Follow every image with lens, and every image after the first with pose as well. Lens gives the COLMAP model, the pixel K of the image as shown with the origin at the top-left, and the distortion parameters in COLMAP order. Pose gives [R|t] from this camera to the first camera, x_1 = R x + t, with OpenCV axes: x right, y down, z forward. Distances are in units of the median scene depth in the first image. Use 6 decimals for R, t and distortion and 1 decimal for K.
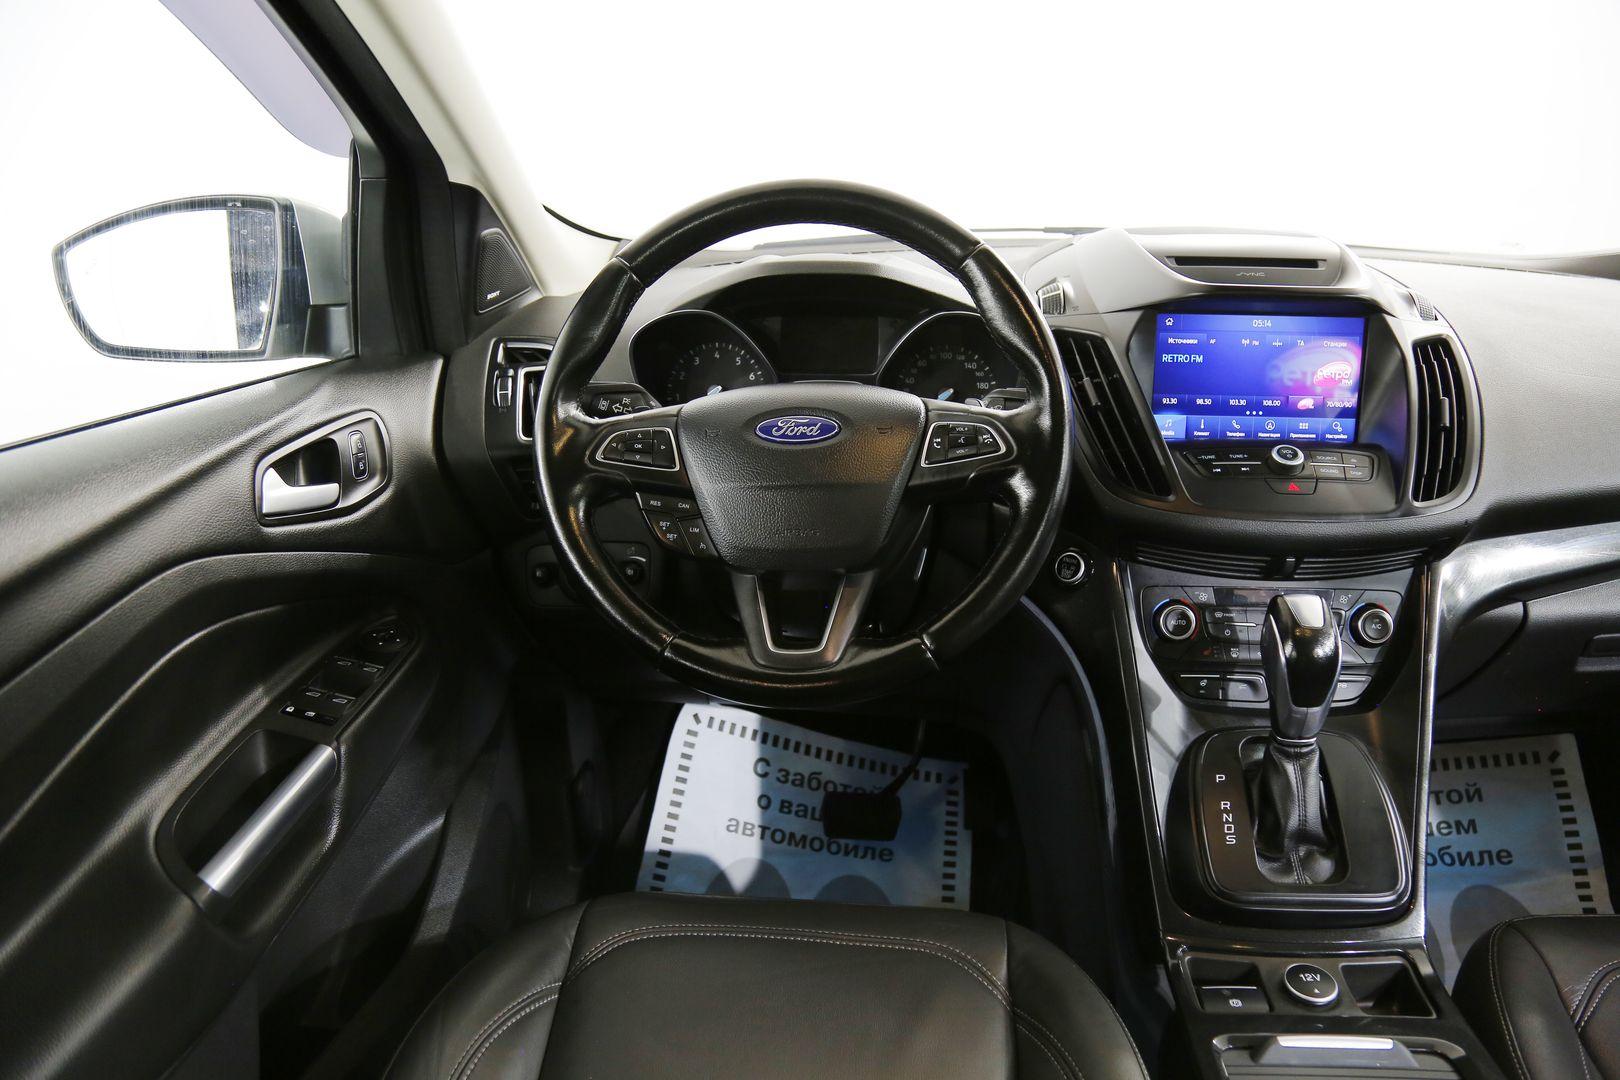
lens RADIAL K [[1072.8, 0, 810.0], [0, 1072.8, 540.0], [0, 0, 1]] dist [-0.129403, 0.063464]
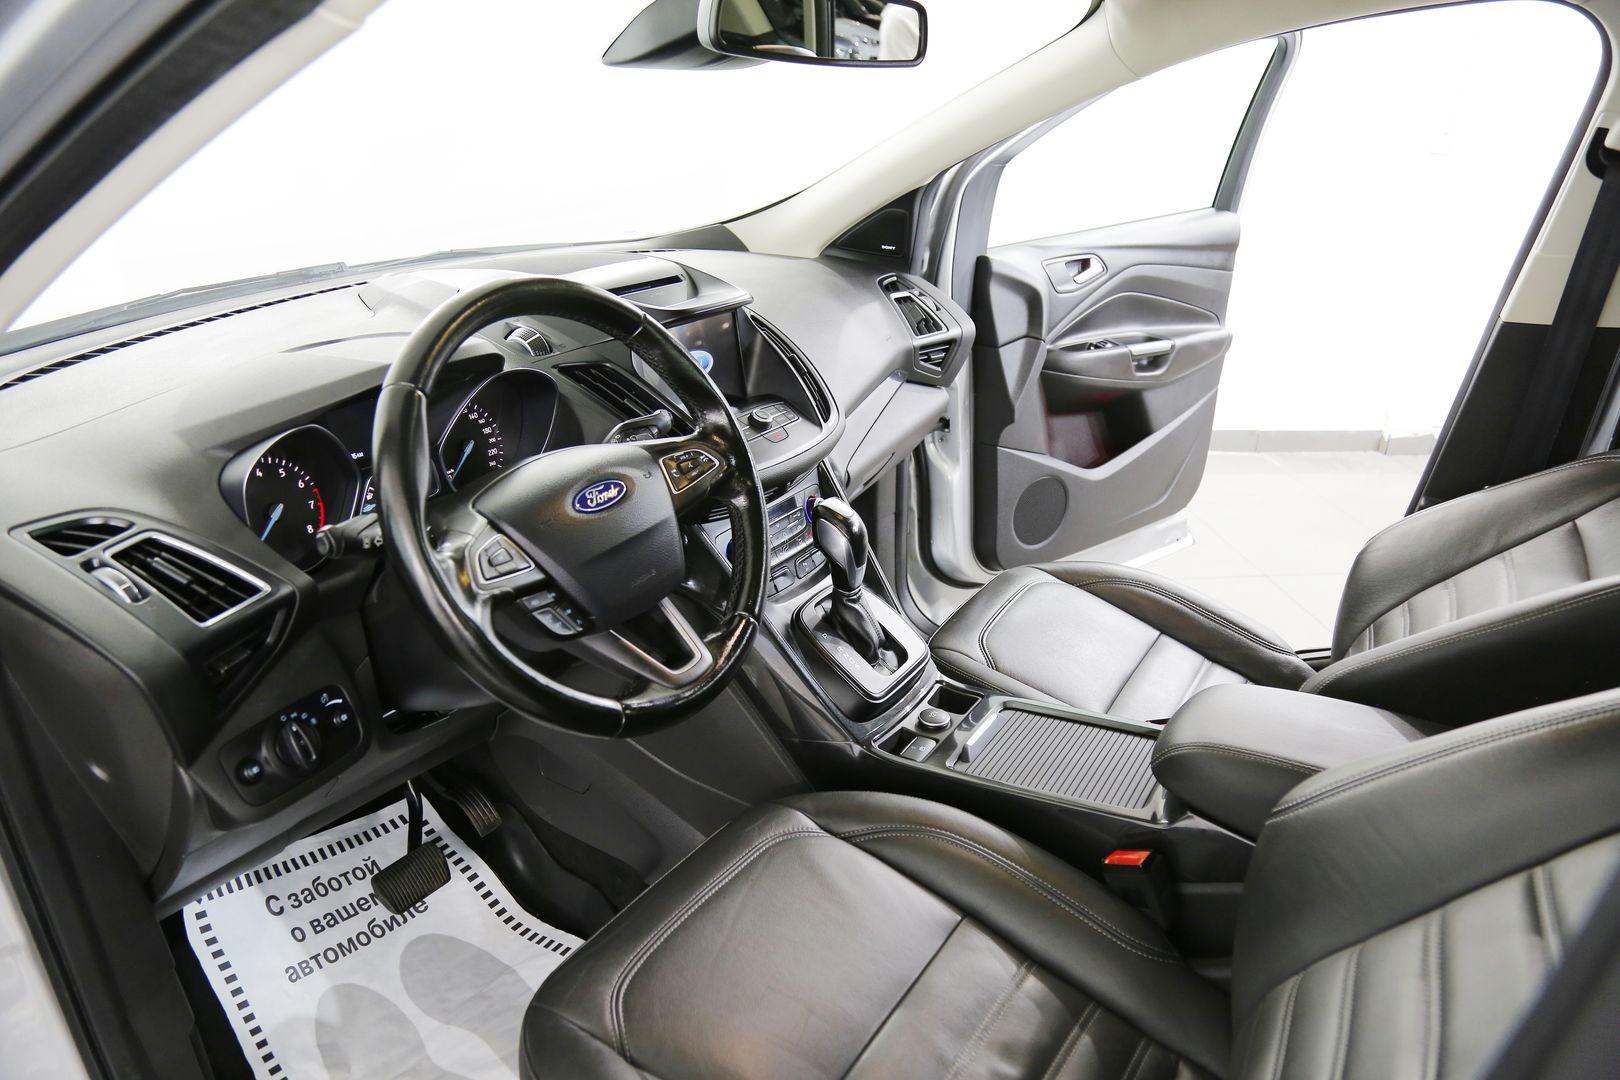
lens RADIAL K [[1072.8, 0, 810.0], [0, 1072.8, 540.0], [0, 0, 1]] dist [-0.129403, 0.063464]
pose [[0.457338, -0.330173, 0.825729, -0.714954], [0.298662, 0.931618, 0.207096, -0.188897], [-0.837641, 0.151901, 0.524675, 0.181345]]
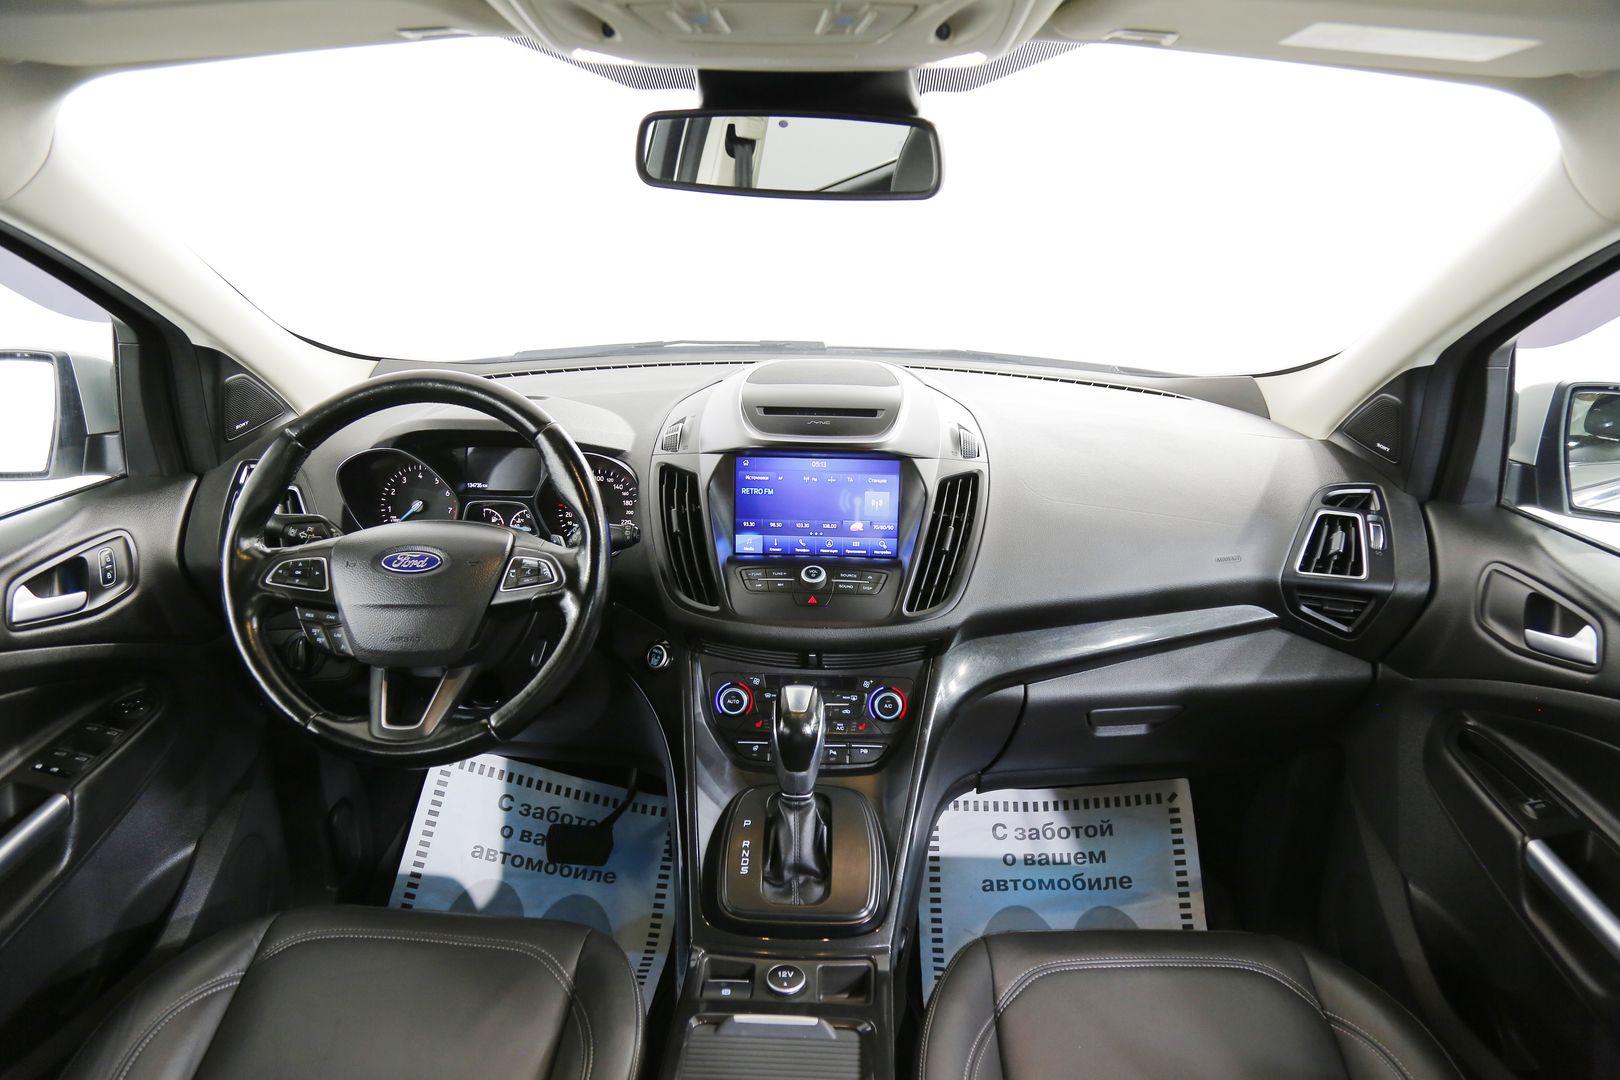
lens RADIAL K [[1079.4, 0, 801.3], [0, 1079.4, 543.0], [0, 0, 1]] dist [-0.128488, 0.071496]
pose [[0.998425, 0.006312, 0.055738, 0.334722], [-0.005509, 0.999879, -0.014558, -0.091398], [-0.055823, 0.014228, 0.998339, -0.304442]]
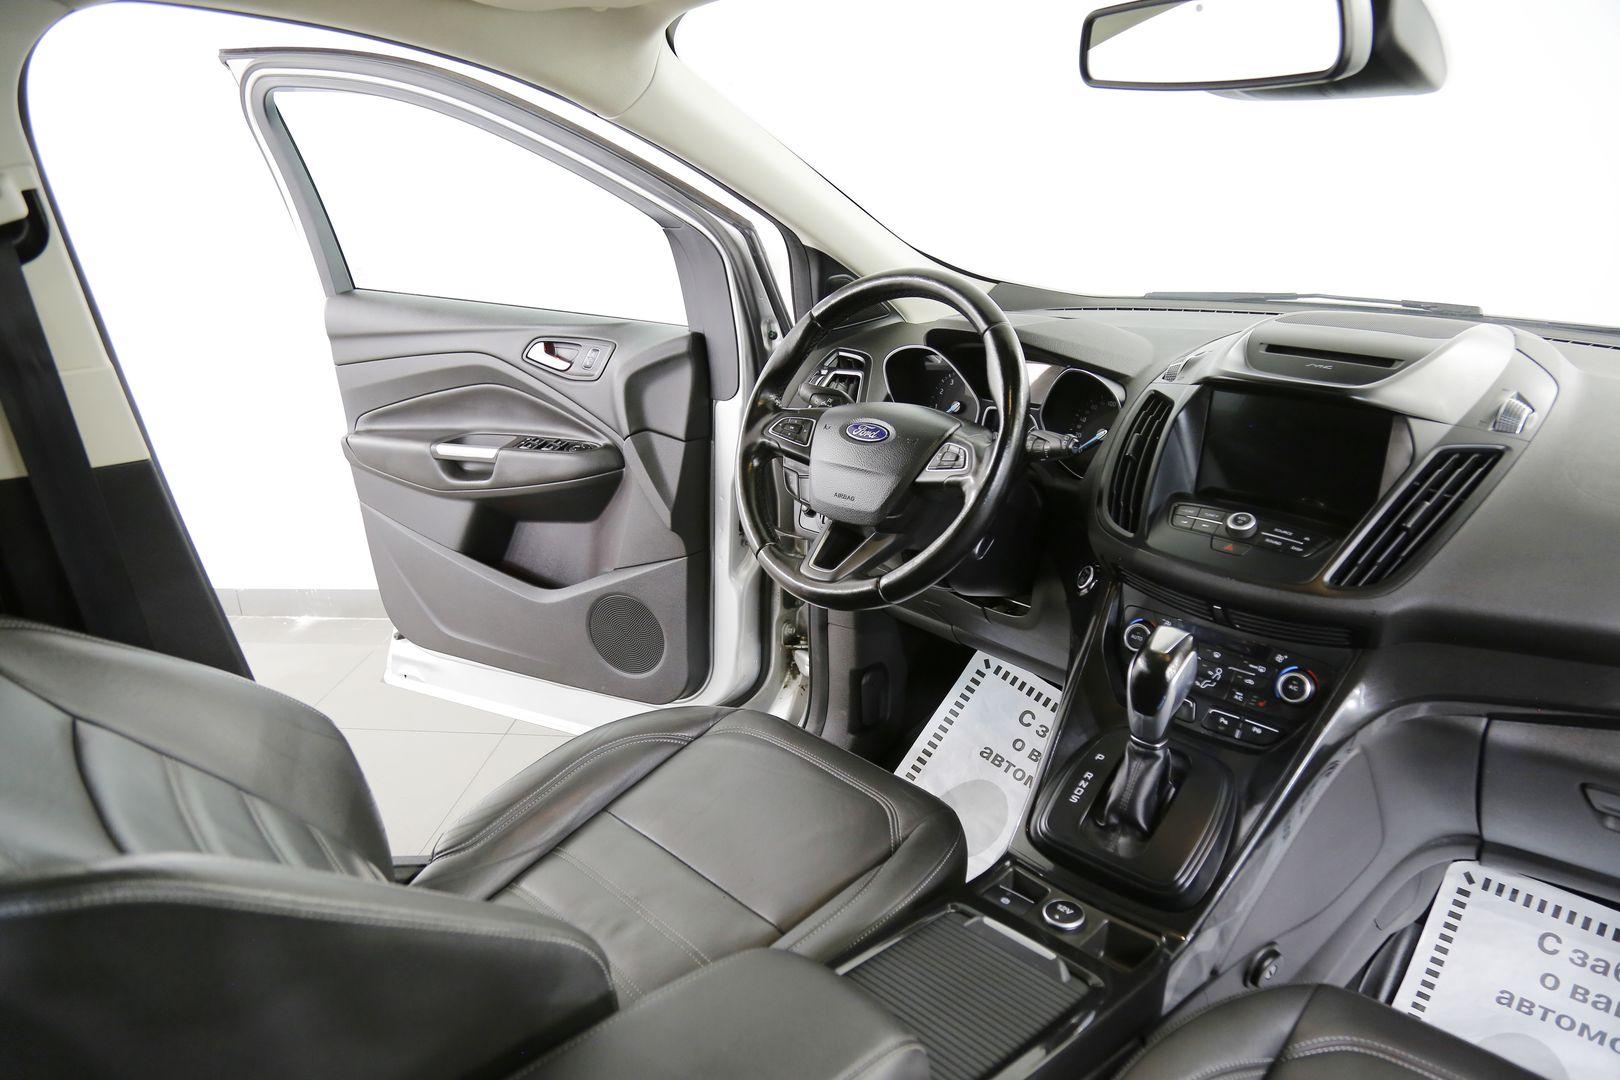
lens RADIAL K [[1079.4, 0, 801.3], [0, 1079.4, 543.0], [0, 0, 1]] dist [-0.128488, 0.071496]
pose [[0.756037, 0.216770, -0.617591, 0.748071], [-0.211069, 0.973902, 0.083448, -0.047524], [0.619563, 0.067265, 0.782060, -0.209860]]
